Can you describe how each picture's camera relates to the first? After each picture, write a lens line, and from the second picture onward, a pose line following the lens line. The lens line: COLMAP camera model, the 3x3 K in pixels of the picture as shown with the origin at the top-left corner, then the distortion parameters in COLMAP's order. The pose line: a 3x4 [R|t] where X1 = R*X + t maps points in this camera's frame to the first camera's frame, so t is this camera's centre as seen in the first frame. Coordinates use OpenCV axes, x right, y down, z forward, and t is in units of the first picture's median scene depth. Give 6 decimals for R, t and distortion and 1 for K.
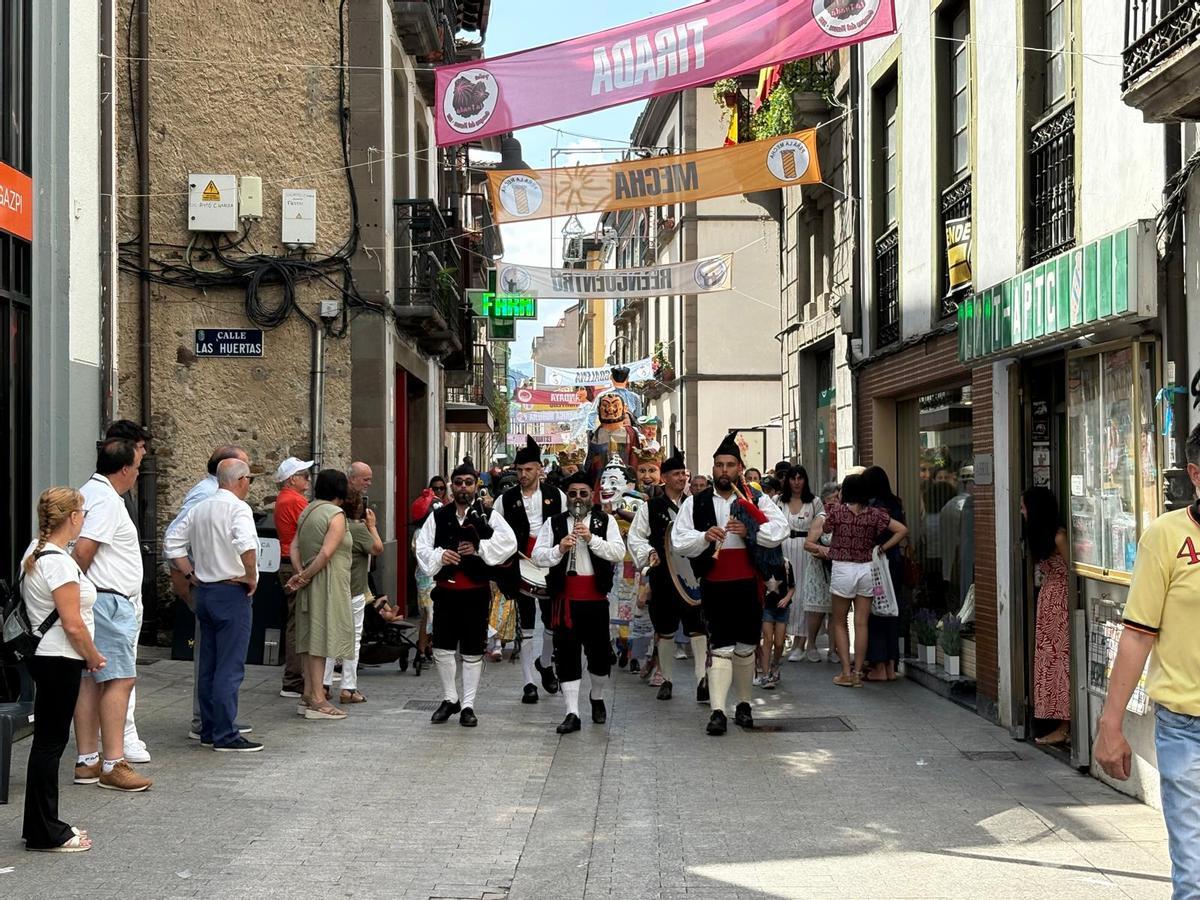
lens RADIAL K [[1782.1, 0, 600.0], [0, 1782.1, 450.0], [0, 0, 1]] dist [0.006193, -0.023602]
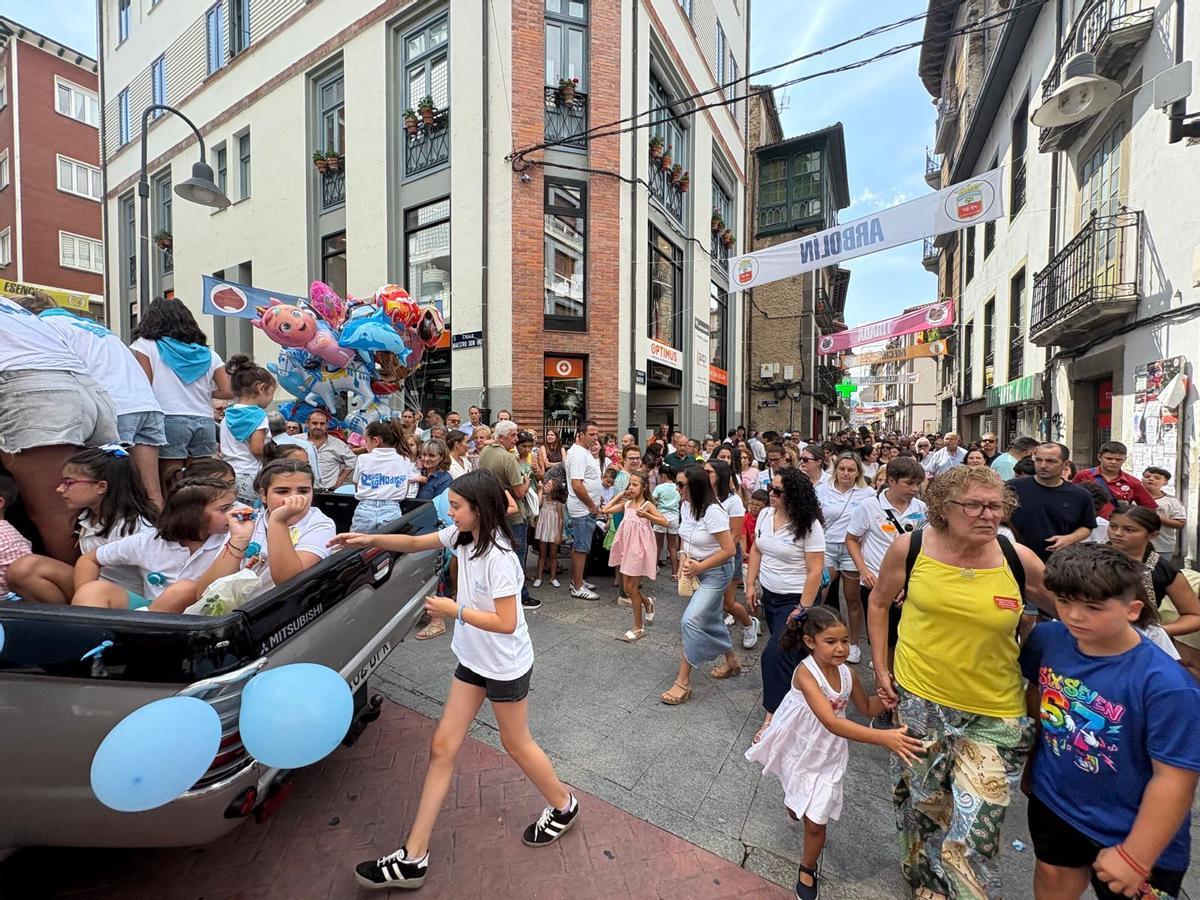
lens RADIAL K [[479.4, 0, 600.0], [0, 479.4, 450.0], [0, 0, 1]] dist [0.001261, -0.000504]
pose [[0.860187, 0.028045, -0.509207, 0.023270], [0.000765, 0.998415, 0.056281, -0.016009], [0.509979, -0.048802, 0.858802, -0.170877]]
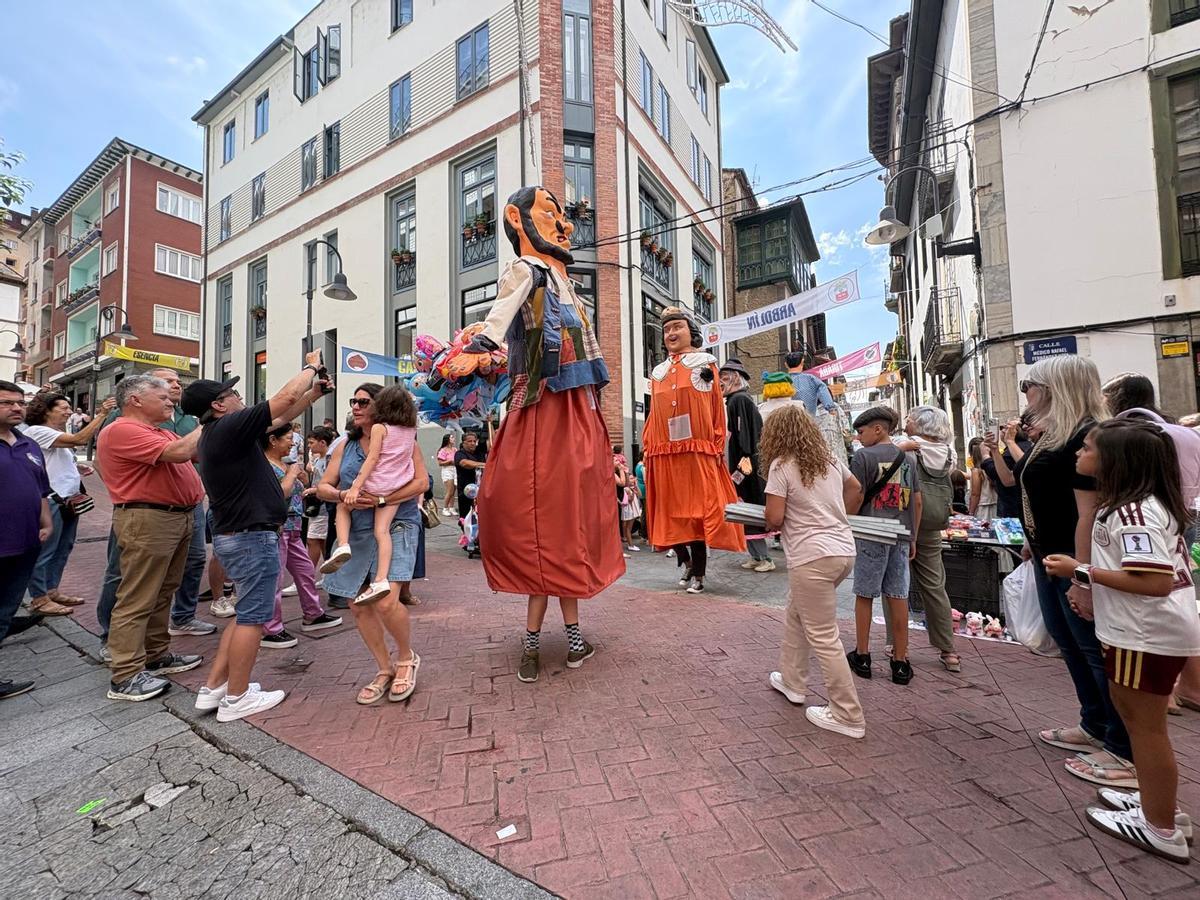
lens RADIAL K [[498.2, 0, 599.2], [0, 498.2, 448.4], [0, 0, 1]] dist [-0.002209, 0.000035]
pose [[0.849158, -0.040943, -0.526550, 0.131017], [0.029302, 0.999107, -0.030434, 0.017408], [0.527326, 0.010415, 0.849599, -0.357052]]
